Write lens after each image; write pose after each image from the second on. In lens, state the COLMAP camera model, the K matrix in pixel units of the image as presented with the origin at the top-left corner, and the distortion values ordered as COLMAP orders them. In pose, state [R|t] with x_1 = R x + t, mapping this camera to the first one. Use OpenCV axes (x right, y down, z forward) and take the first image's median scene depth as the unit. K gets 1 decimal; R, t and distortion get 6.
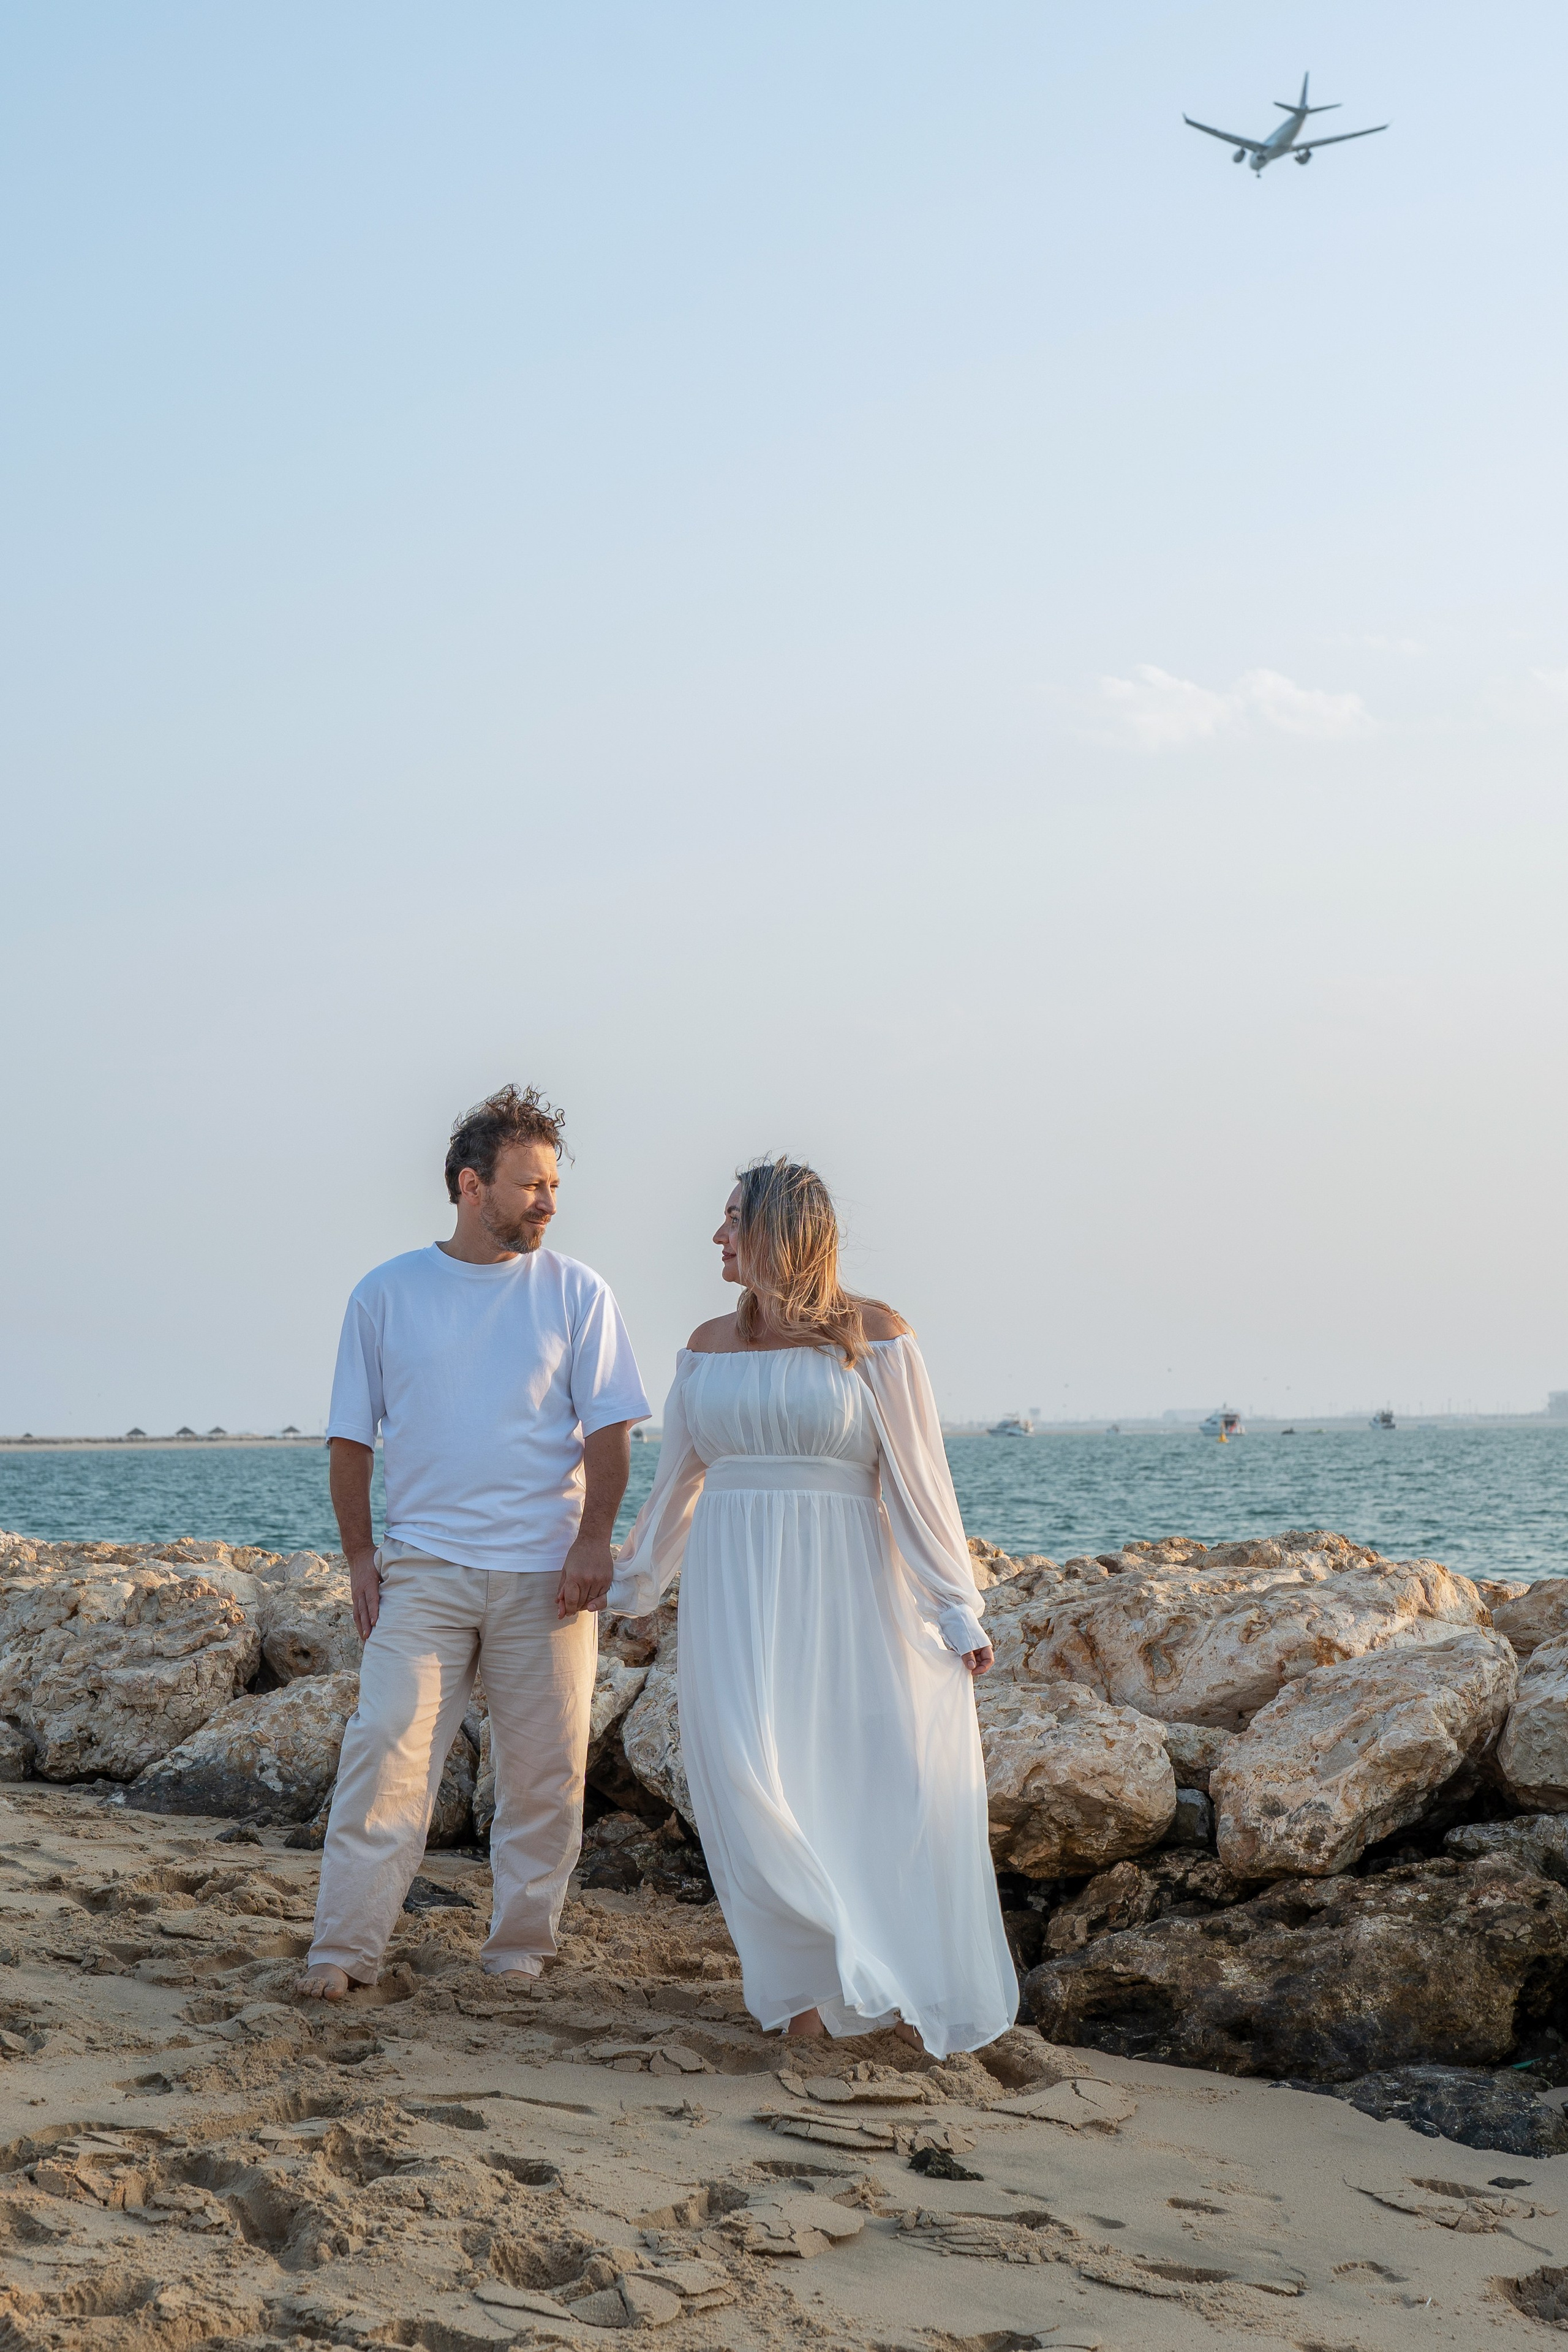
lens RADIAL K [[4987.4, 0, 784.0], [0, 4987.4, 1176.0], [0, 0, 1]] dist [0.041884, -0.322401]
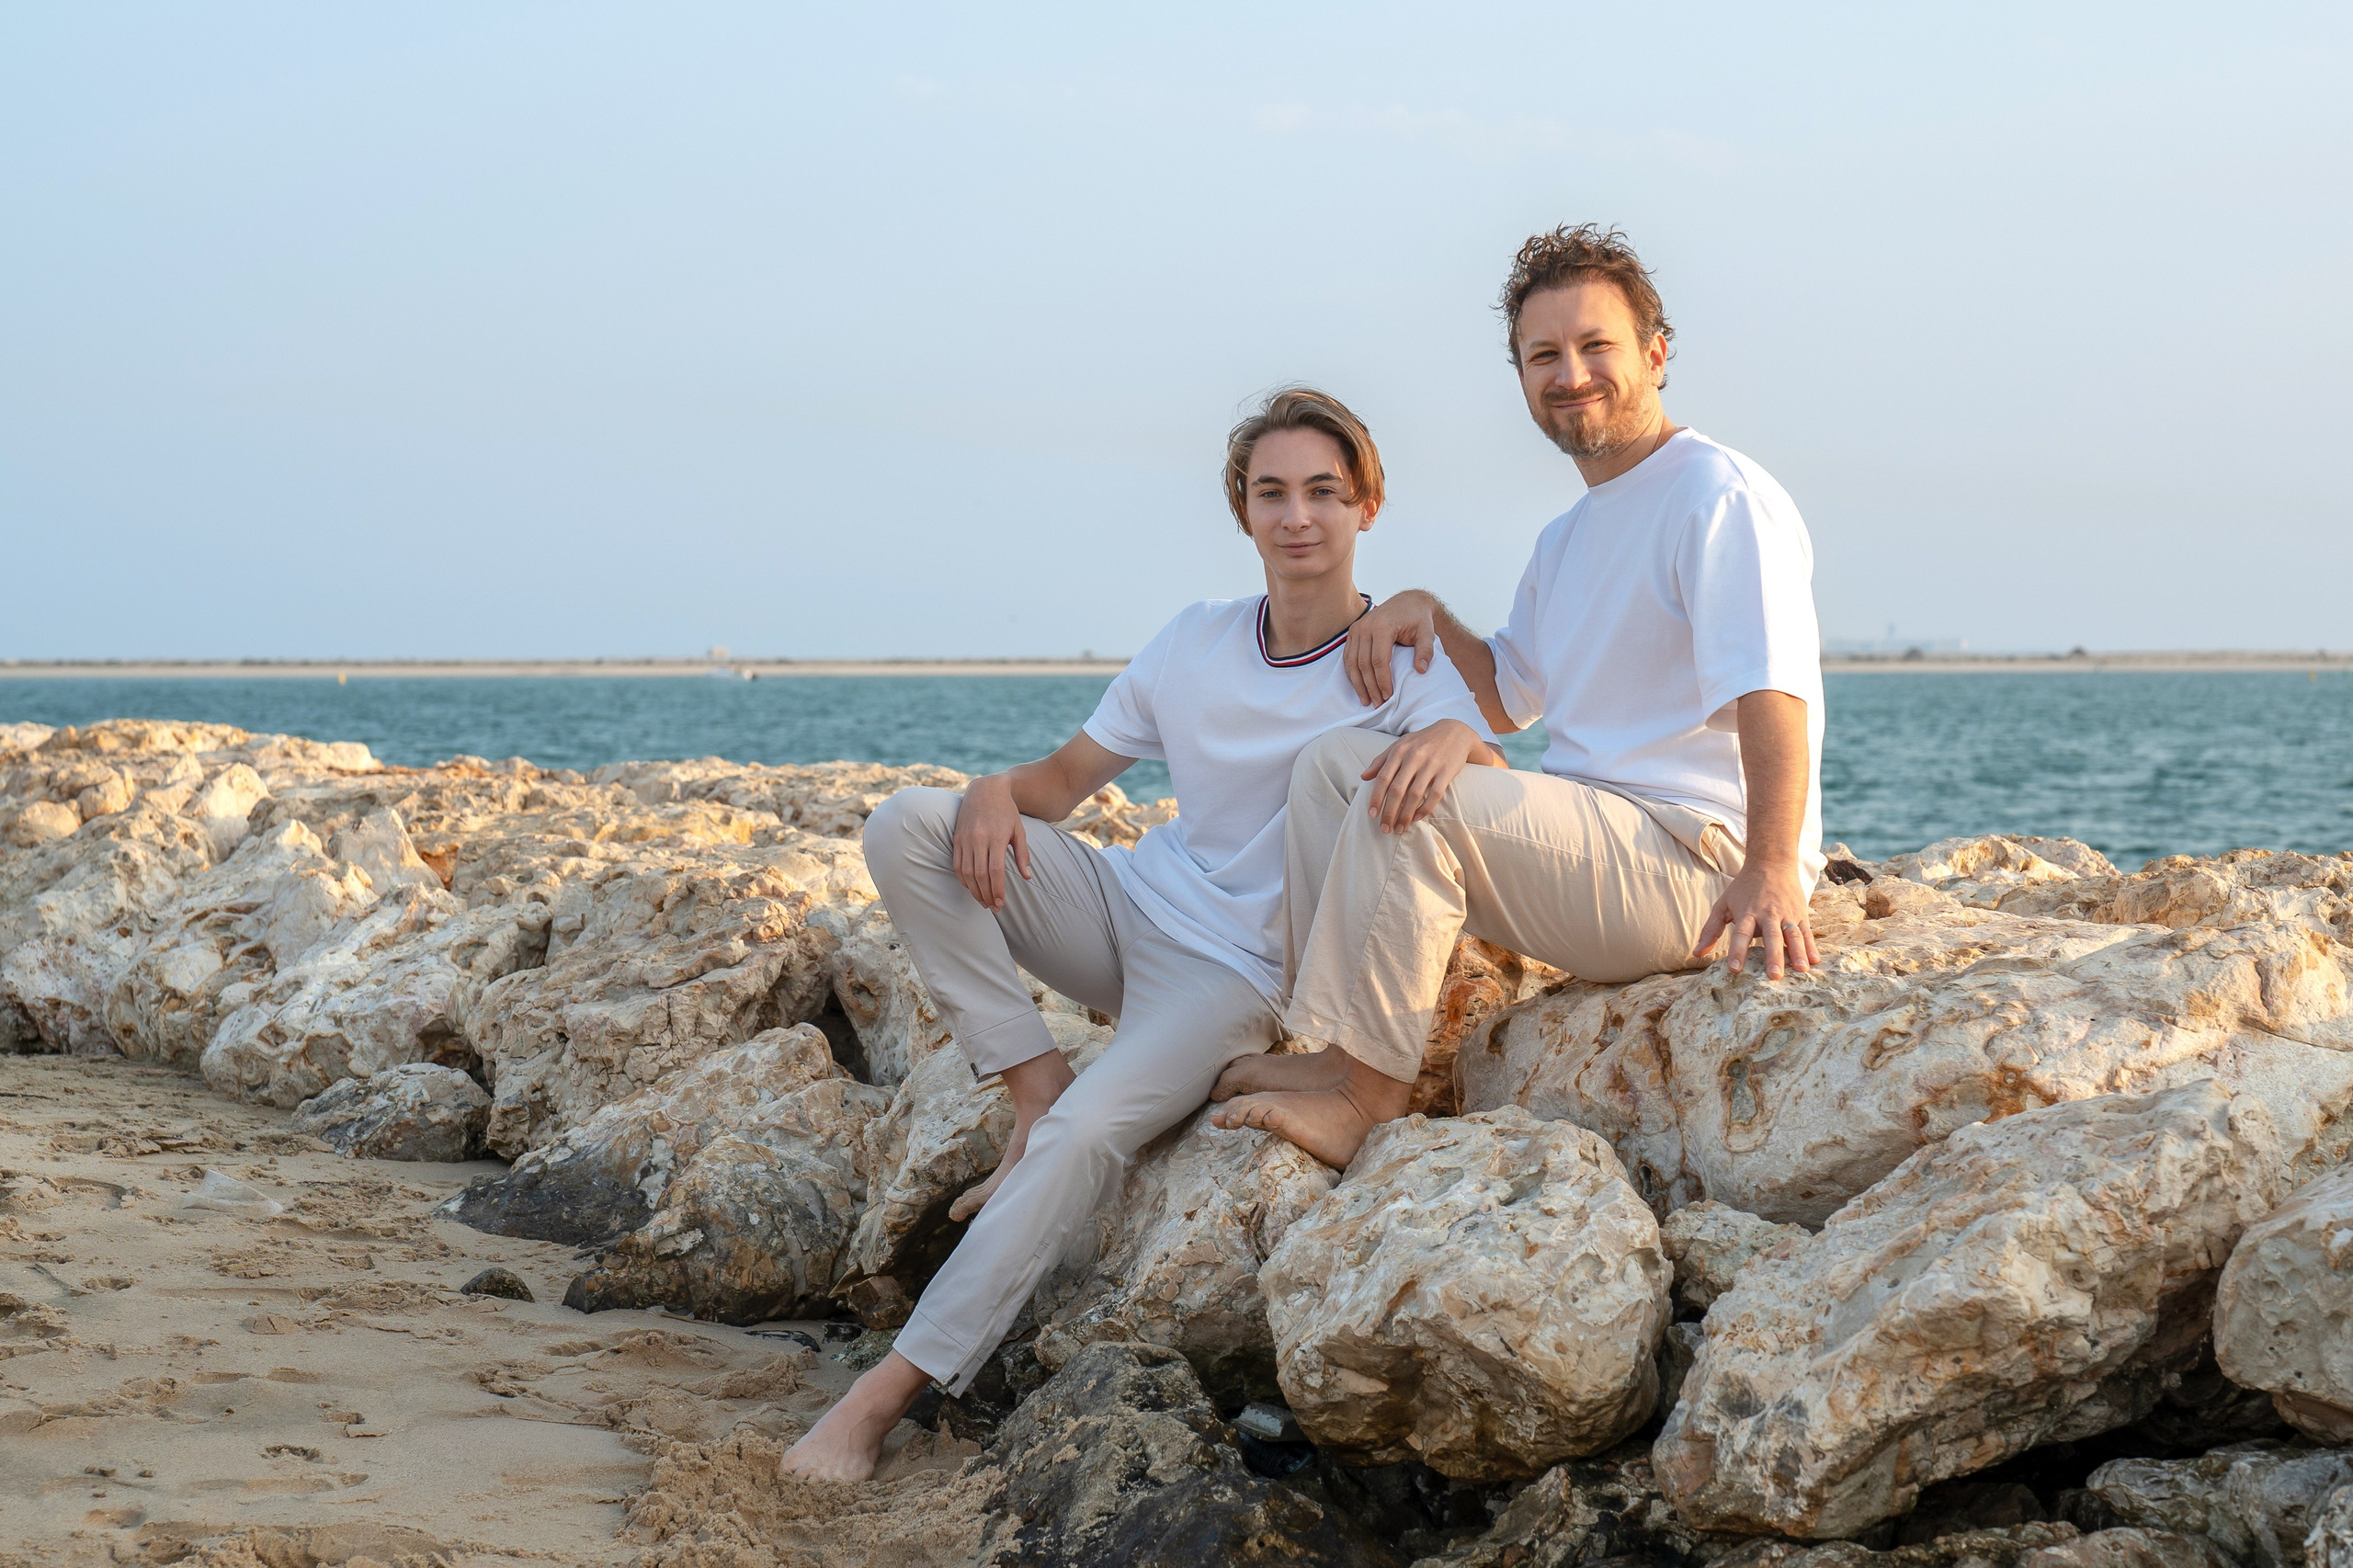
lens RADIAL K [[4989.4, 0, 1176.5], [0, 4989.4, 784.0], [0, 0, 1]] dist [0.041884, -0.322401]
pose [[0.917837, 0.023581, -0.396258, 0.237485], [0.007682, 0.996992, 0.077123, 0.020627], [0.396884, -0.073830, 0.914895, 0.479897]]
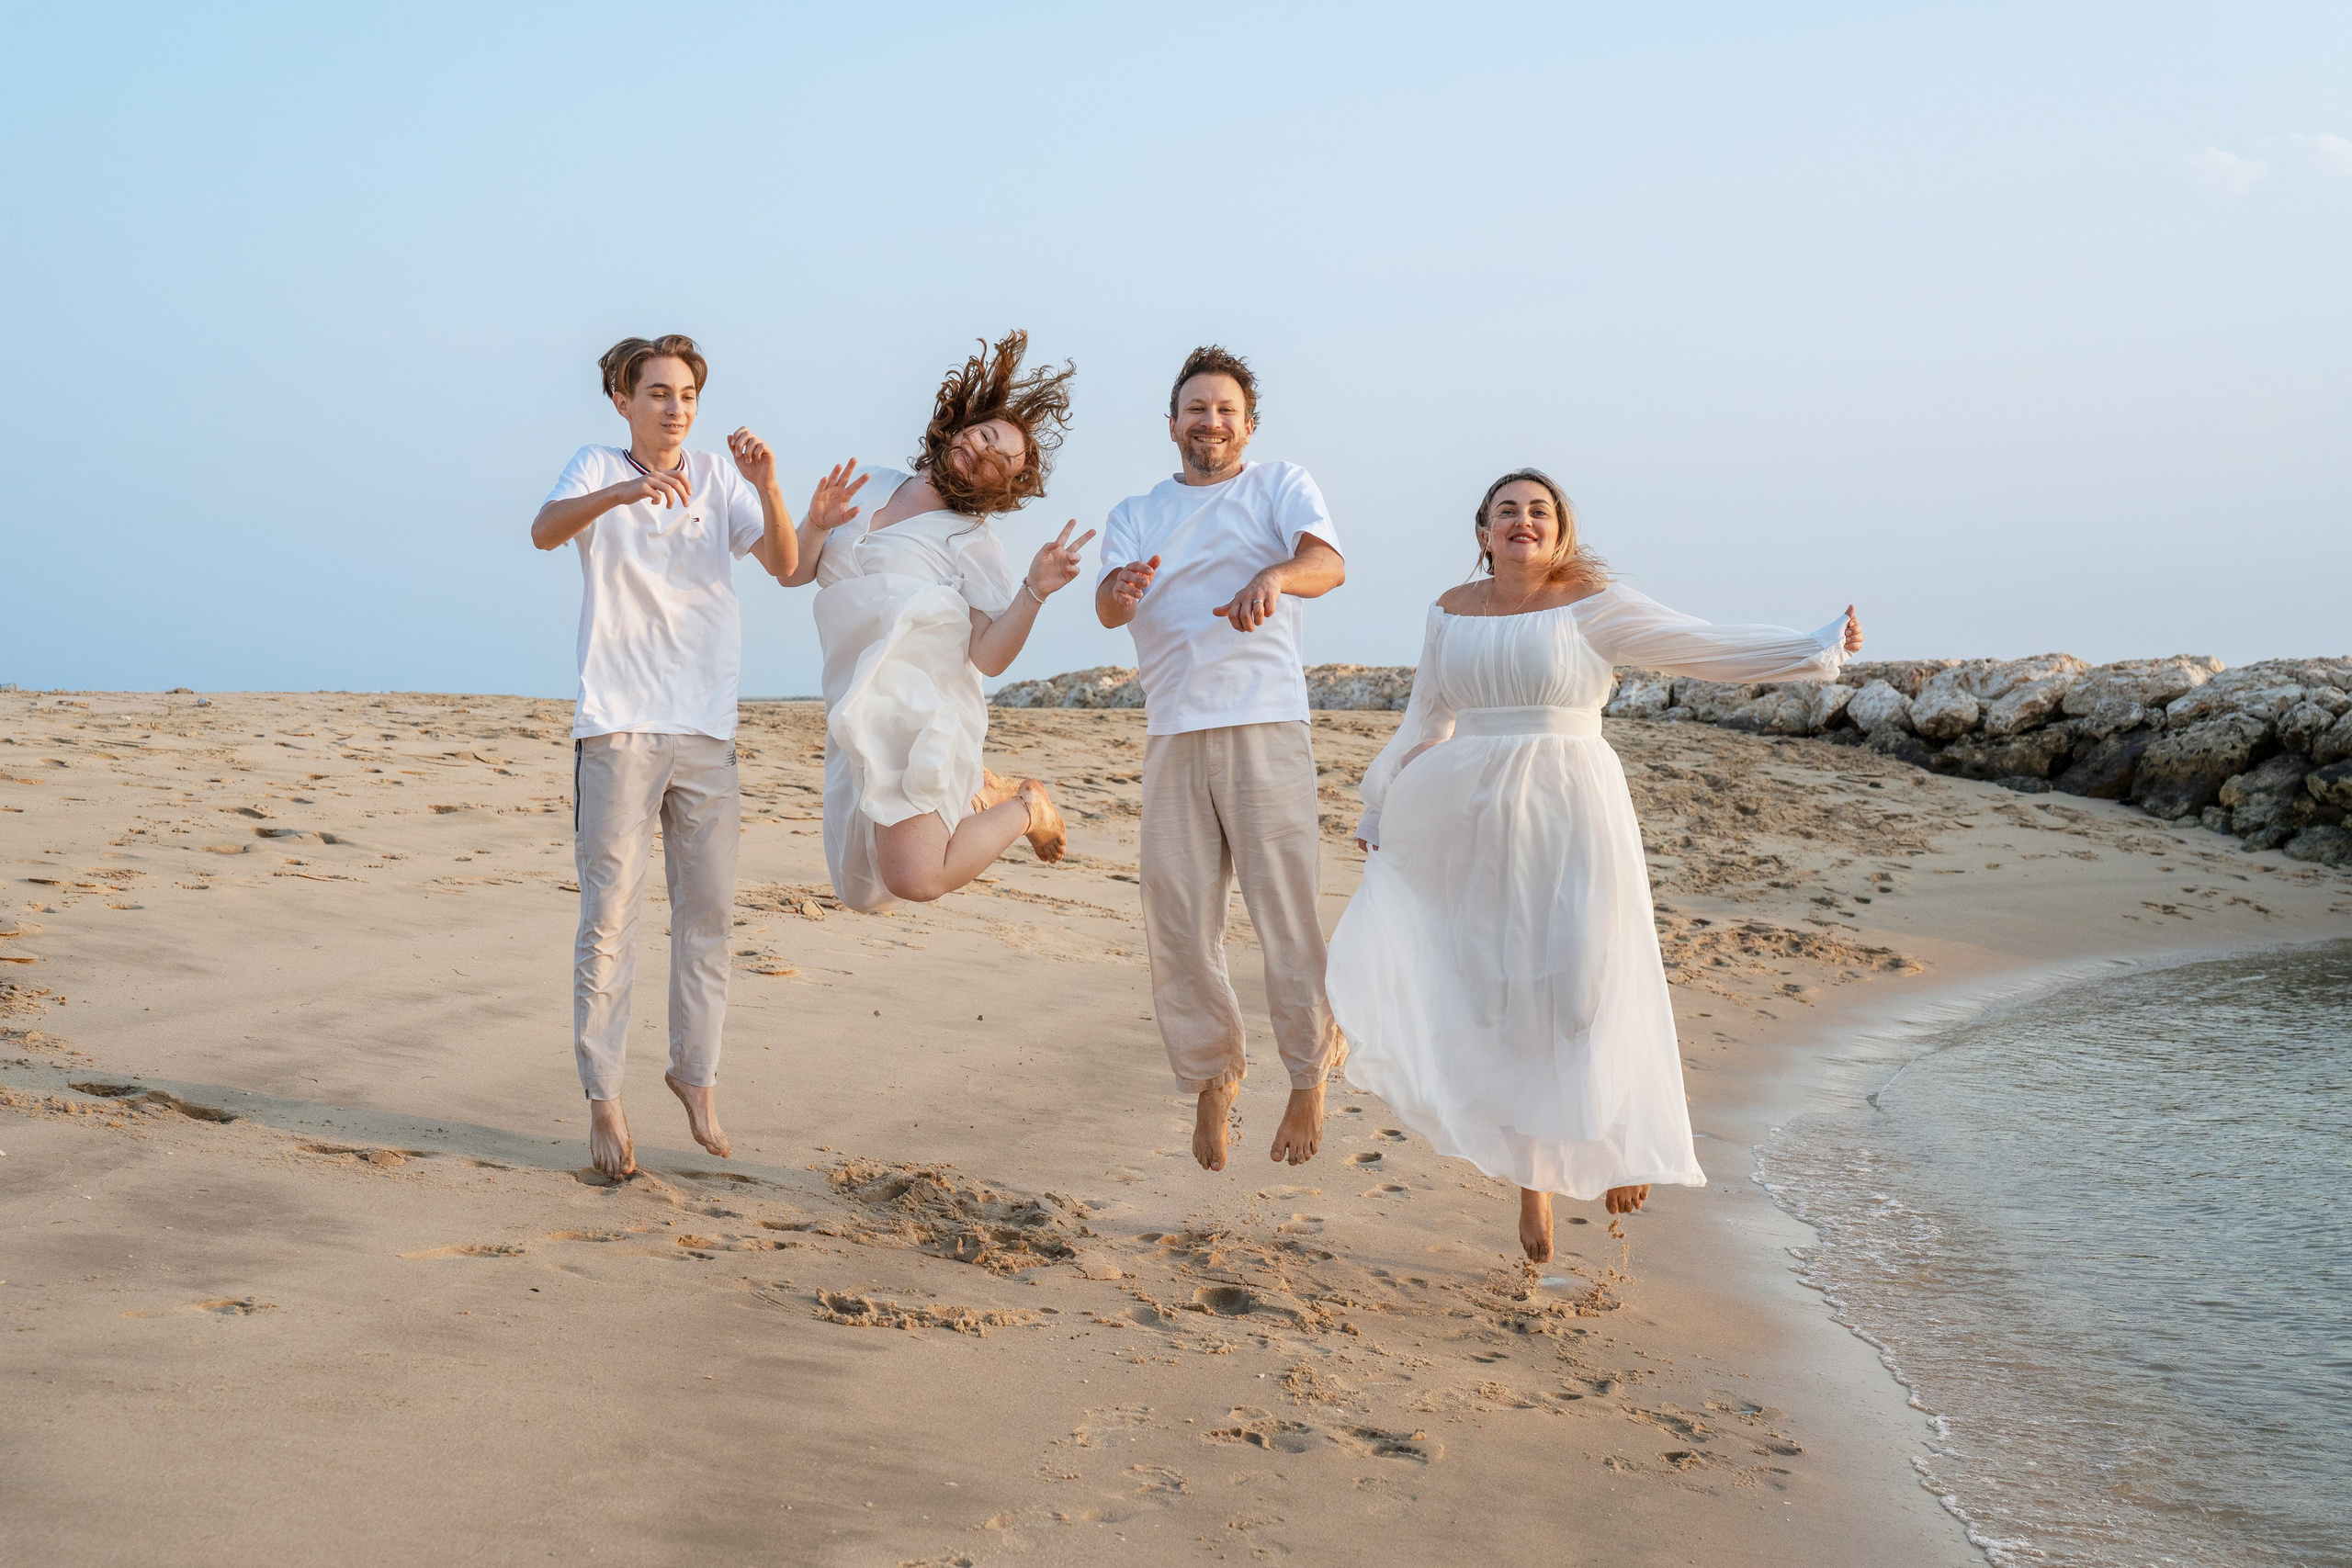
lens RADIAL K [[3333.7, 0, 1176.0], [0, 3333.7, 784.0], [0, 0, 1]] dist [0.001256, 0.020371]
pose [[0.939545, 0.012824, -0.342184, 0.367250], [0.016527, 0.996436, 0.082721, -0.045196], [0.342025, -0.083375, 0.935985, -1.574135]]
